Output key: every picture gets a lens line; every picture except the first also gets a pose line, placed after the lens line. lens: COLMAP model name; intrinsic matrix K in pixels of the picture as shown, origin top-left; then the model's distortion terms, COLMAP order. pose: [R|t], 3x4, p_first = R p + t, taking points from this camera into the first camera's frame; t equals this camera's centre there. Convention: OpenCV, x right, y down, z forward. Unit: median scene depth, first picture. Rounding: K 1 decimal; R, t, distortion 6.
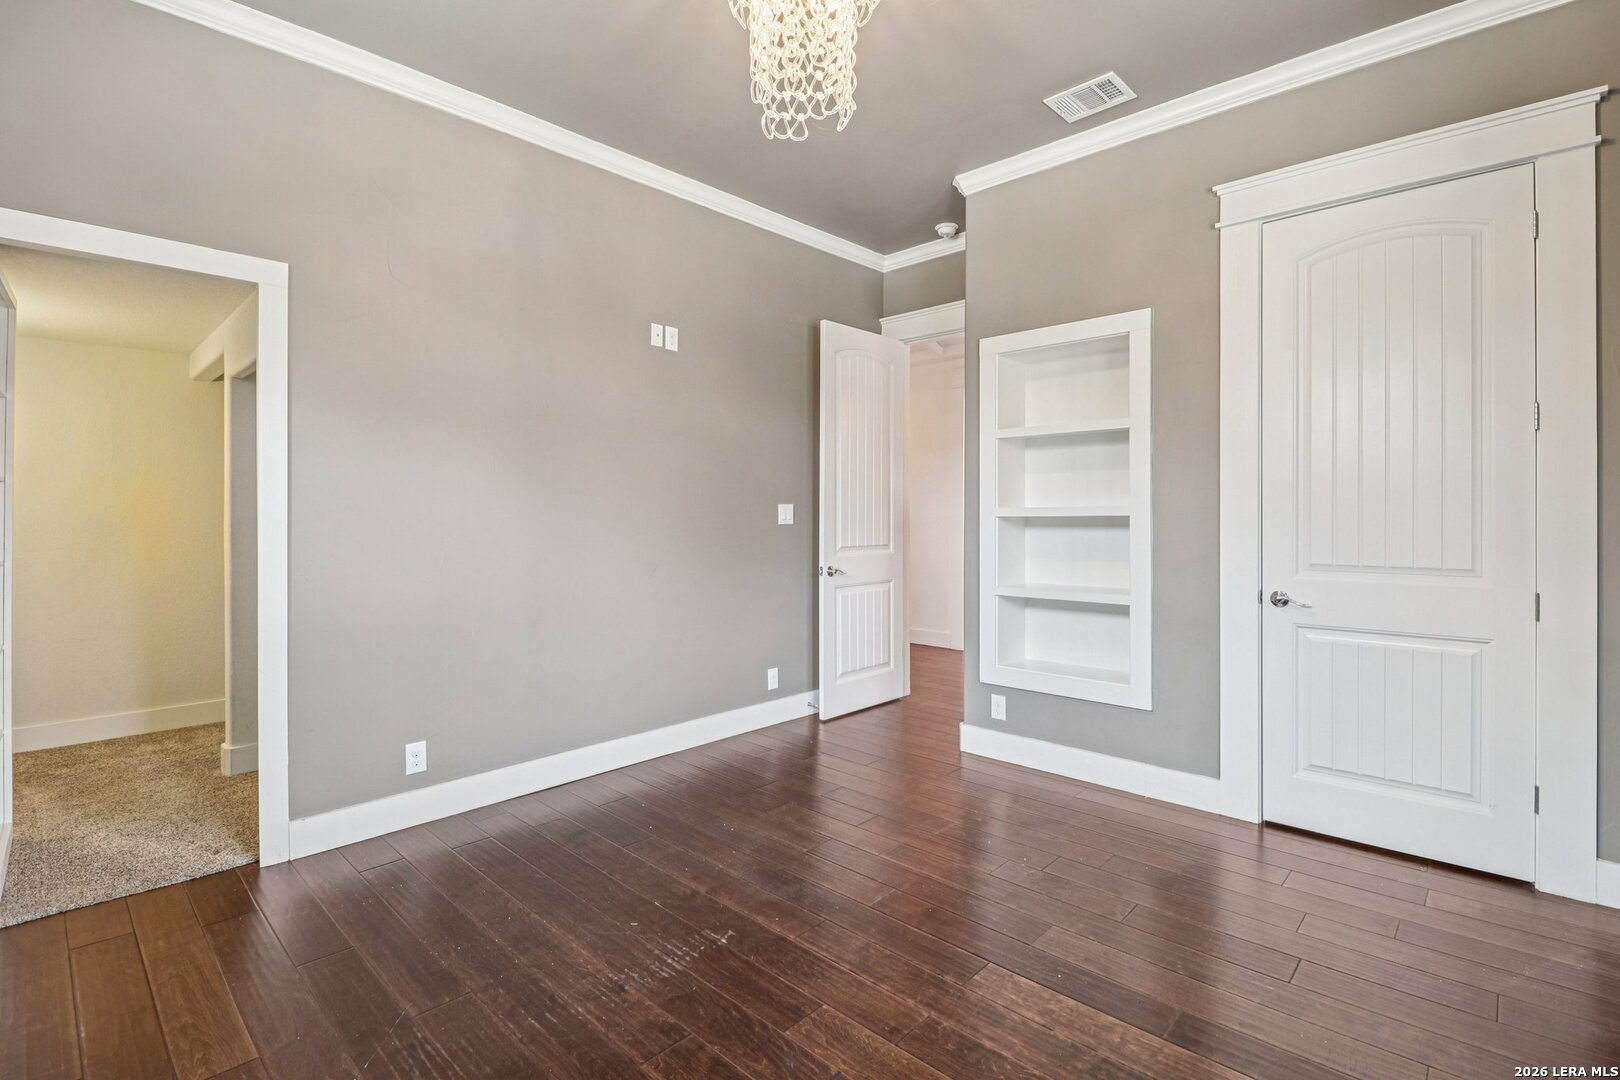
lens RADIAL K [[751.3, 0, 796.6], [0, 751.3, 520.8], [0, 0, 1]] dist [-0.000827, -0.015177]
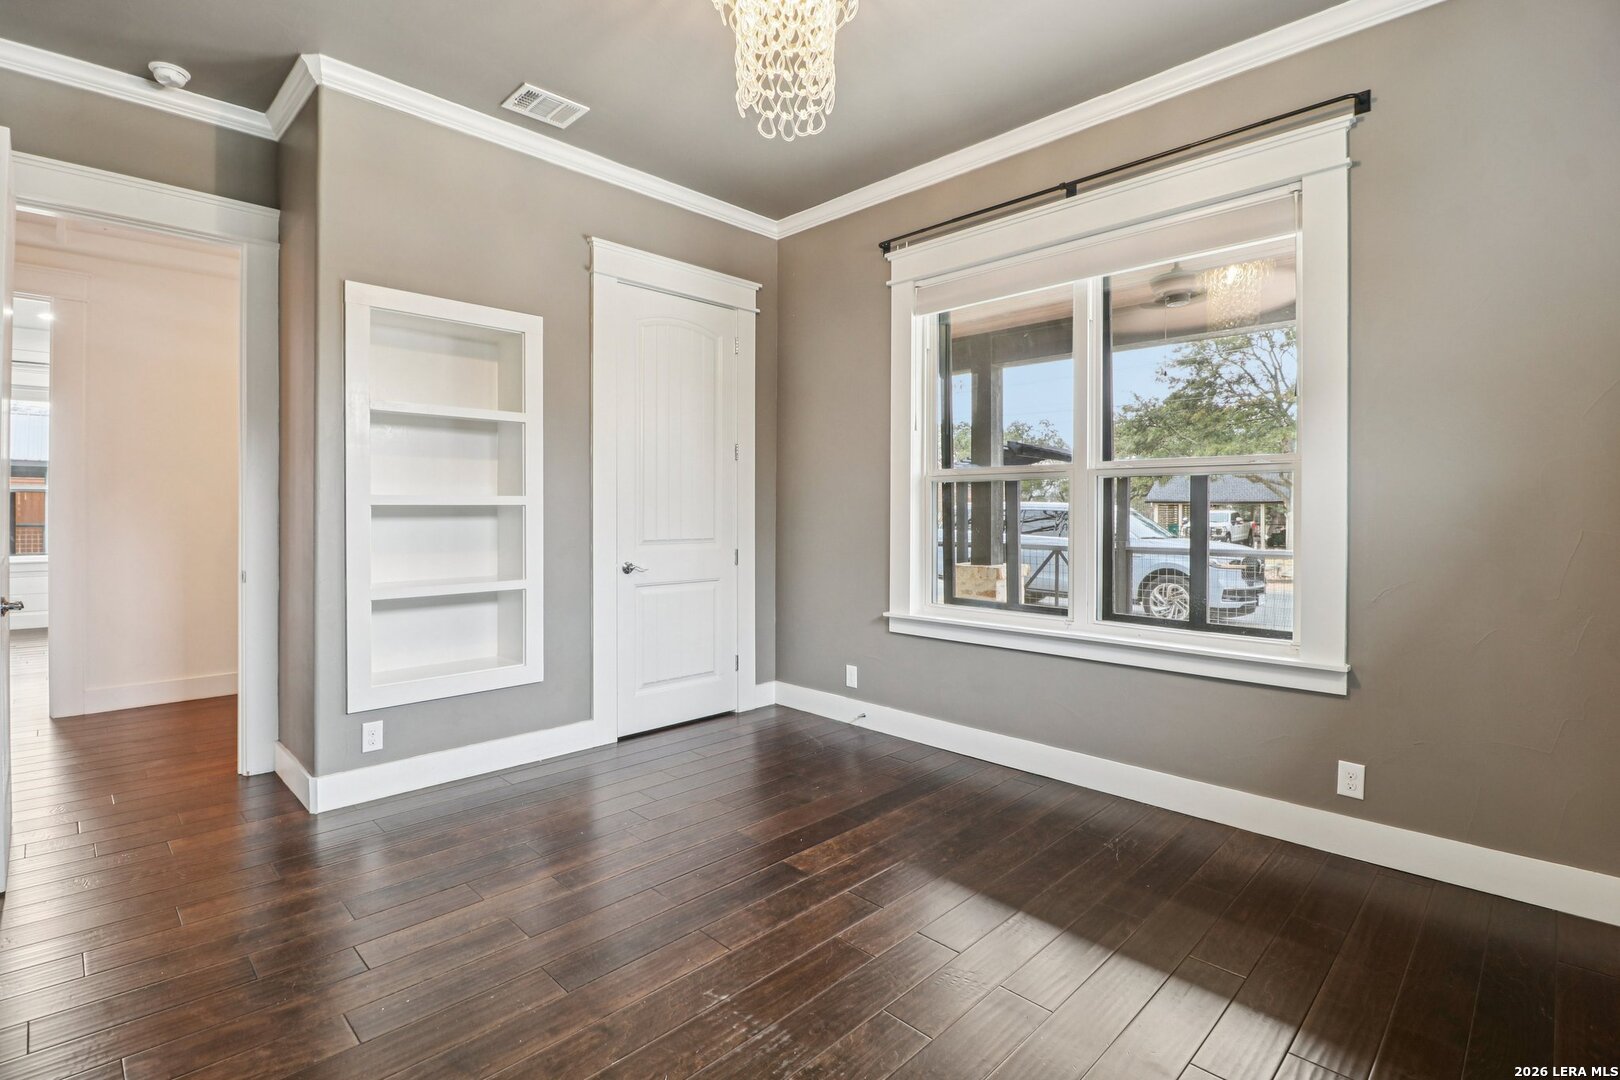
lens RADIAL K [[761.5, 0, 814.4], [0, 761.5, 502.1], [0, 0, 1]] dist [-0.000955, -0.016395]
pose [[0.010009, 0.004809, 0.999938, -0.646302], [-0.003268, 0.999983, -0.004777, -0.006811], [-0.999945, -0.003220, 0.010024, 0.587373]]
